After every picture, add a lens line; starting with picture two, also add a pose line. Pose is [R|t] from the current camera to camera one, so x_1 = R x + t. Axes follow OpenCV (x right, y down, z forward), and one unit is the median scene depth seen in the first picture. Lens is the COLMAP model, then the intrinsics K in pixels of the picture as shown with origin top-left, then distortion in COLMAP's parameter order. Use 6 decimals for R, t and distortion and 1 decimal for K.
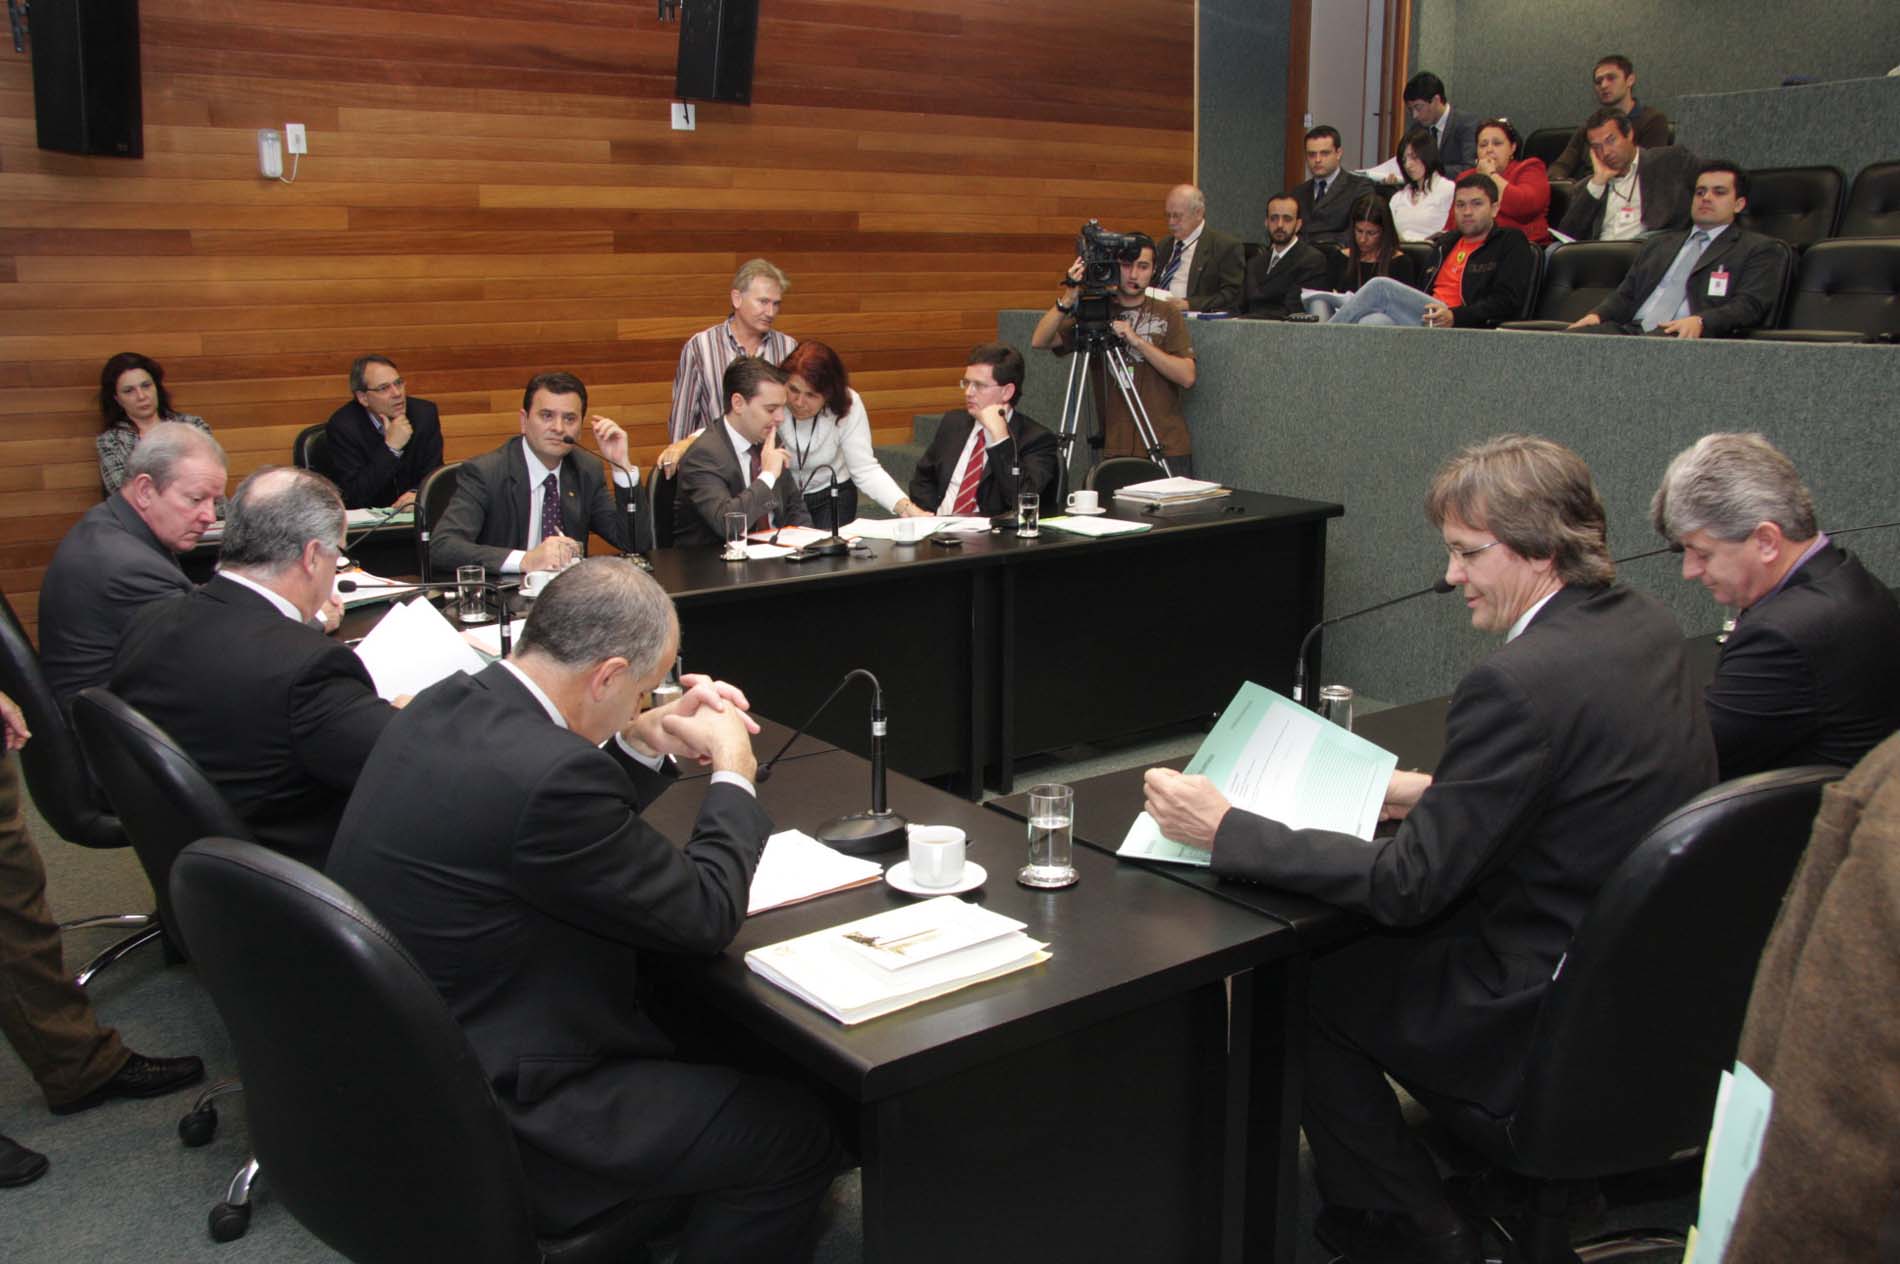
lens RADIAL K [[1887.2, 0, 950.0], [0, 1887.2, 632.0], [0, 0, 1]] dist [-0.006766, 0.014100]
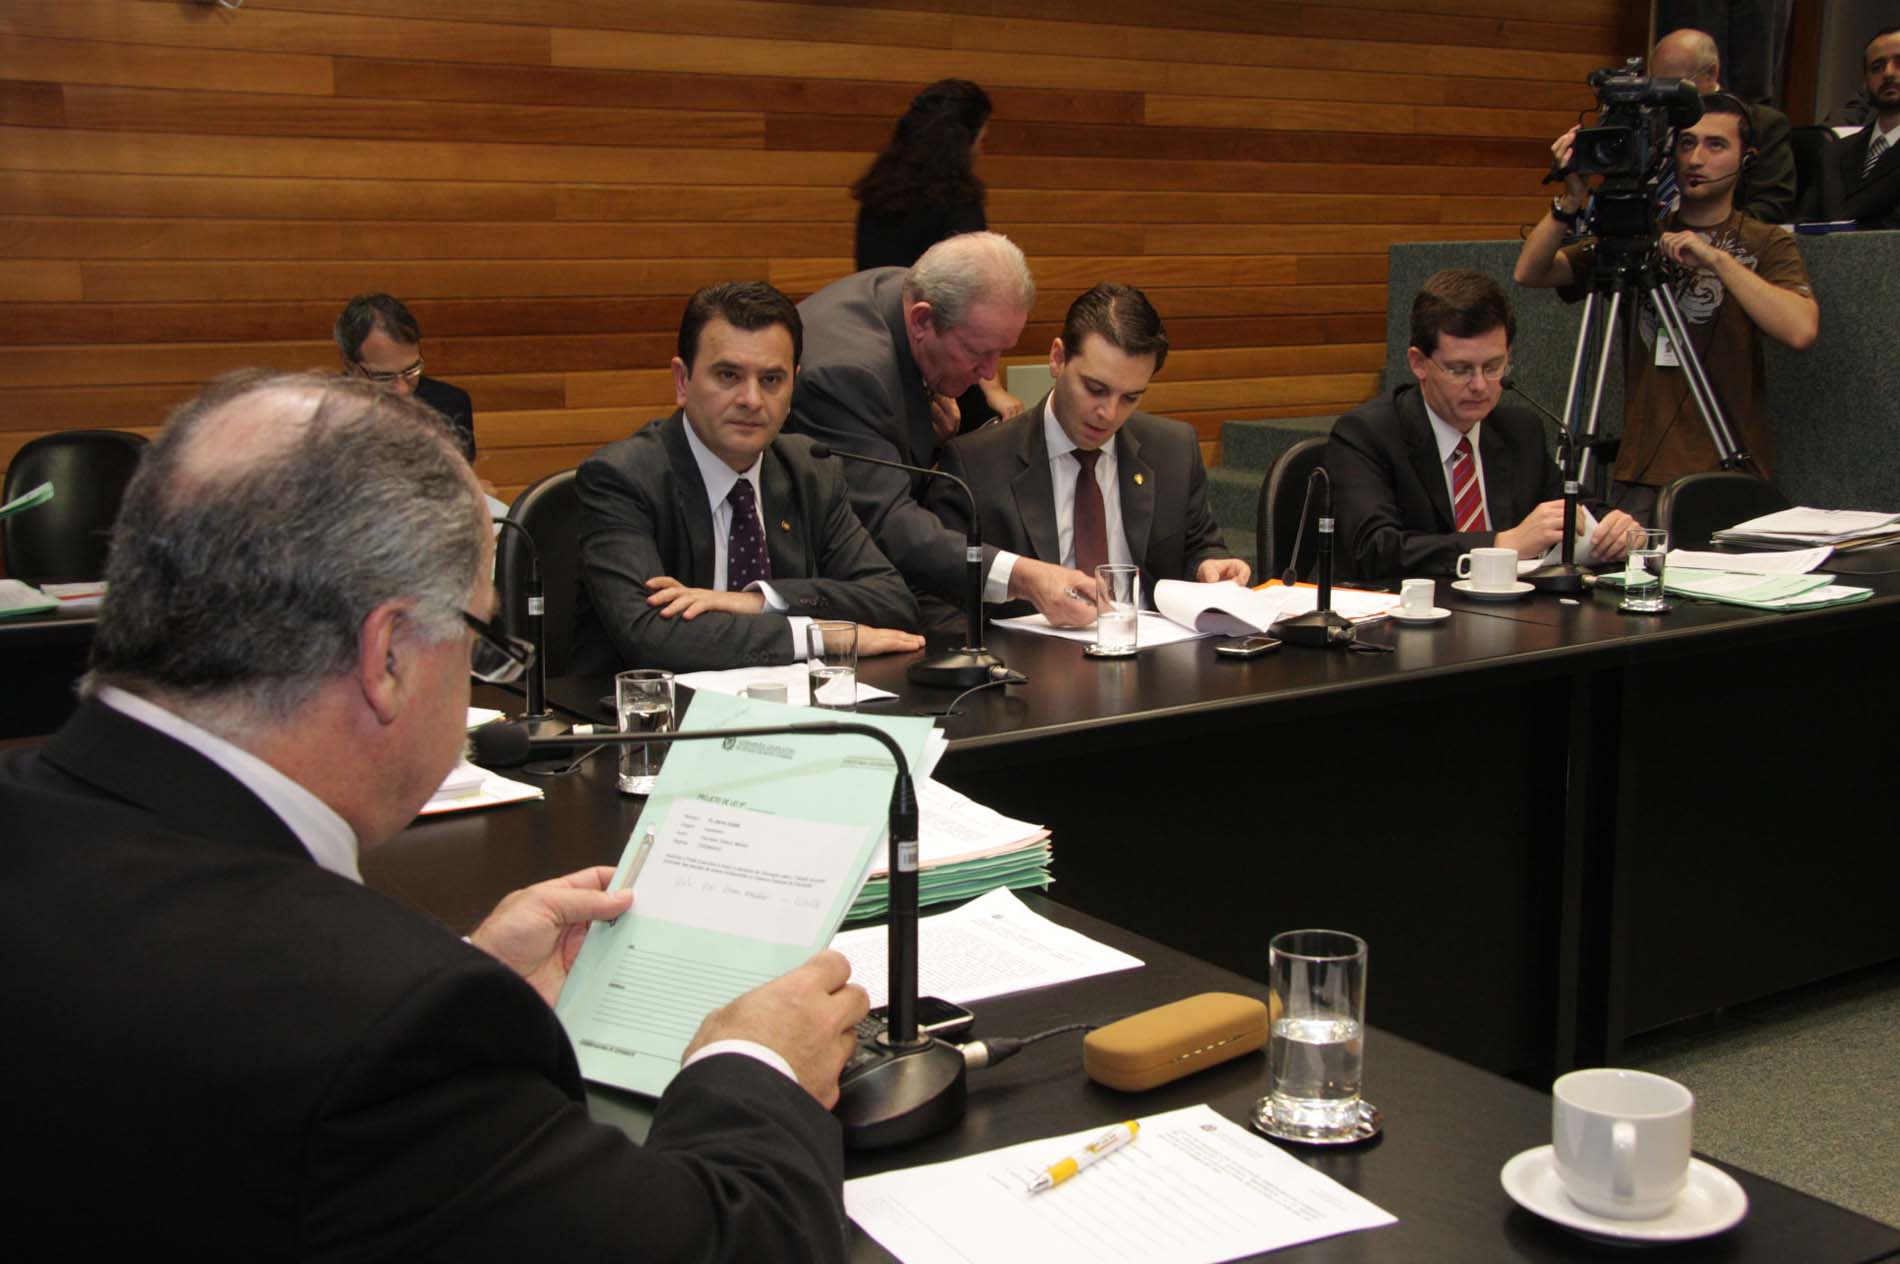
lens RADIAL K [[2277.7, 0, 950.0], [0, 2277.7, 632.0], [0, 0, 1]] dist [0.062793, -0.042772]
pose [[0.999790, -0.000082, -0.020505, -0.110561], [-0.000859, 0.998946, -0.045886, -0.012653], [0.020487, 0.045894, 0.998736, 0.291746]]
